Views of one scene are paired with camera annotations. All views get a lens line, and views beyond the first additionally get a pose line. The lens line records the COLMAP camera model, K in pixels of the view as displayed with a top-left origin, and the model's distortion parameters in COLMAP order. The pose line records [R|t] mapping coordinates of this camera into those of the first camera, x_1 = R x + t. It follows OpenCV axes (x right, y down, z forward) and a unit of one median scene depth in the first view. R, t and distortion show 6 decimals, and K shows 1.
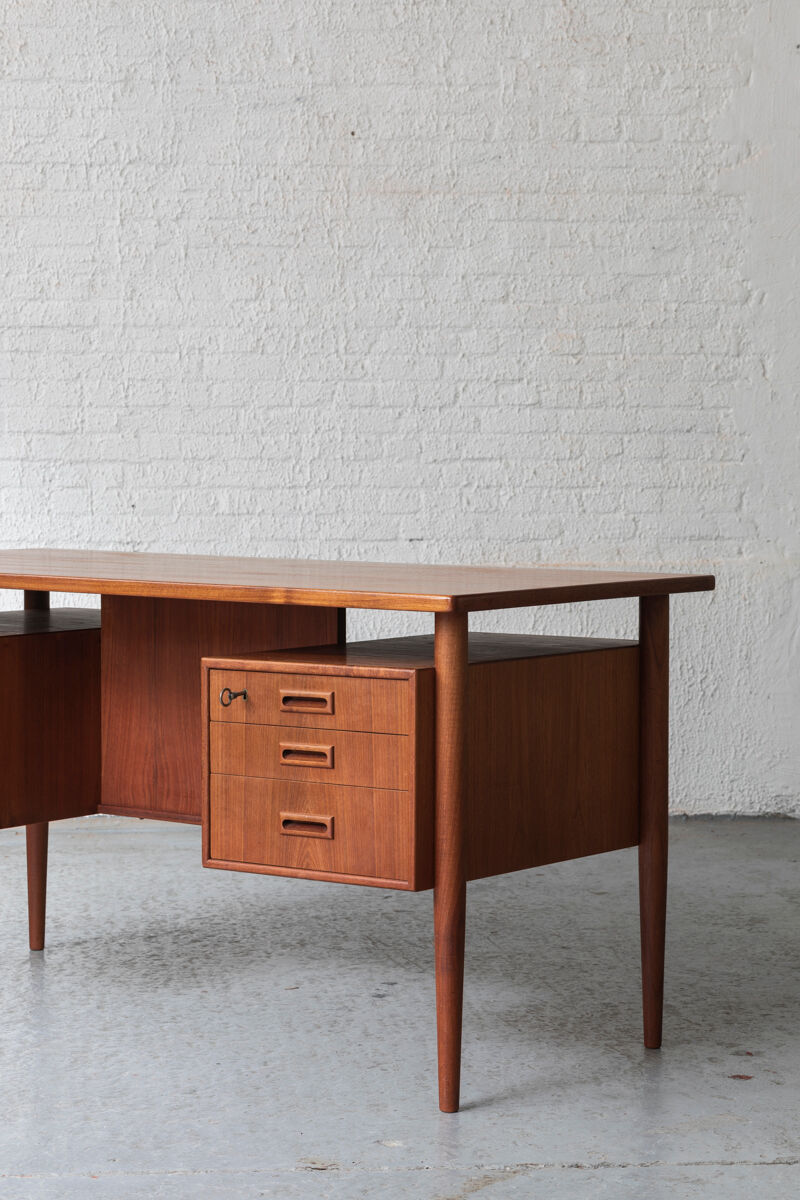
lens RADIAL K [[3063.6, 0, 409.1], [0, 3063.6, 583.7], [0, 0, 1]] dist [0.046775, 0.000000]
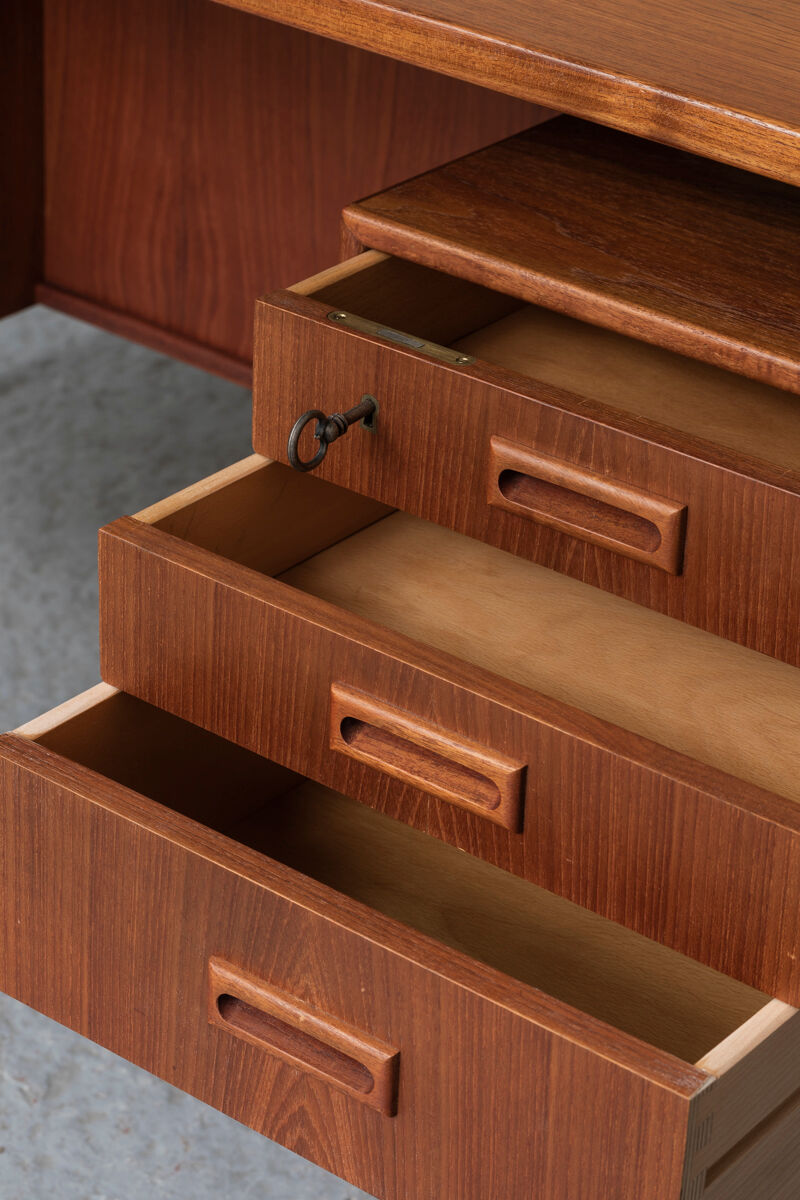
lens RADIAL K [[3063.6, 0, 412.0], [0, 3063.6, 600.1], [0, 0, 1]] dist [0.046775, 0.000000]
pose [[0.998655, 0.049727, 0.014644, -0.046231], [-0.051117, 0.897643, 0.437749, -0.056957], [0.008623, -0.437909, 0.898978, 0.510796]]
